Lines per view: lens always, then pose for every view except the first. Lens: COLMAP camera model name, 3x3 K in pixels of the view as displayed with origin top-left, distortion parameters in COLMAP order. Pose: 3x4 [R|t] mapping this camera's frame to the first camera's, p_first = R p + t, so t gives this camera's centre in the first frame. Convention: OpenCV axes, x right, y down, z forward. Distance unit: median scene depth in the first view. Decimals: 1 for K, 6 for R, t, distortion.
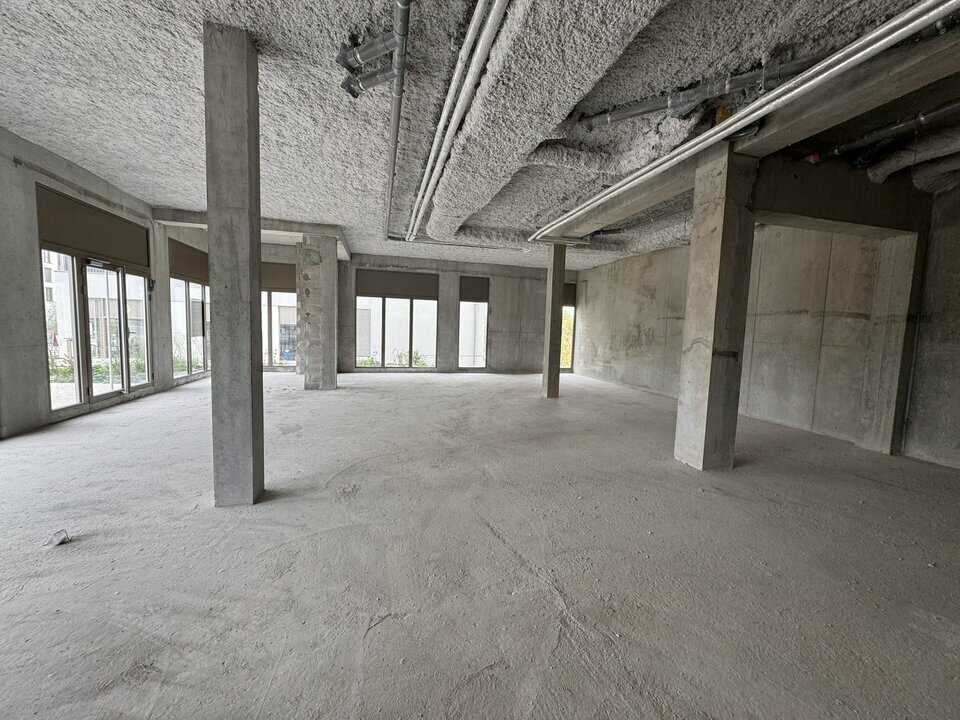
lens RADIAL K [[378.8, 0, 480.0], [0, 378.8, 360.0], [0, 0, 1]] dist [0.001870, 0.000285]
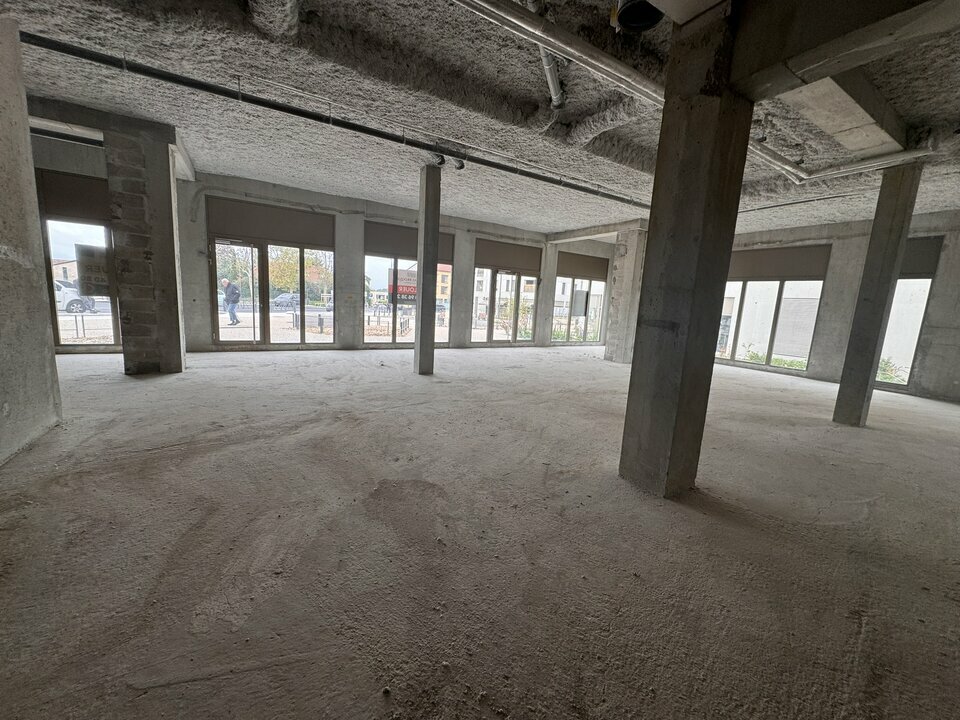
lens RADIAL K [[378.8, 0, 480.0], [0, 378.8, 360.0], [0, 0, 1]] dist [0.001870, 0.000285]
pose [[0.294287, 0.131818, -0.946583, 0.829821], [-0.127727, 0.986982, 0.097735, 0.015471], [0.947144, 0.092142, 0.307293, 0.326602]]
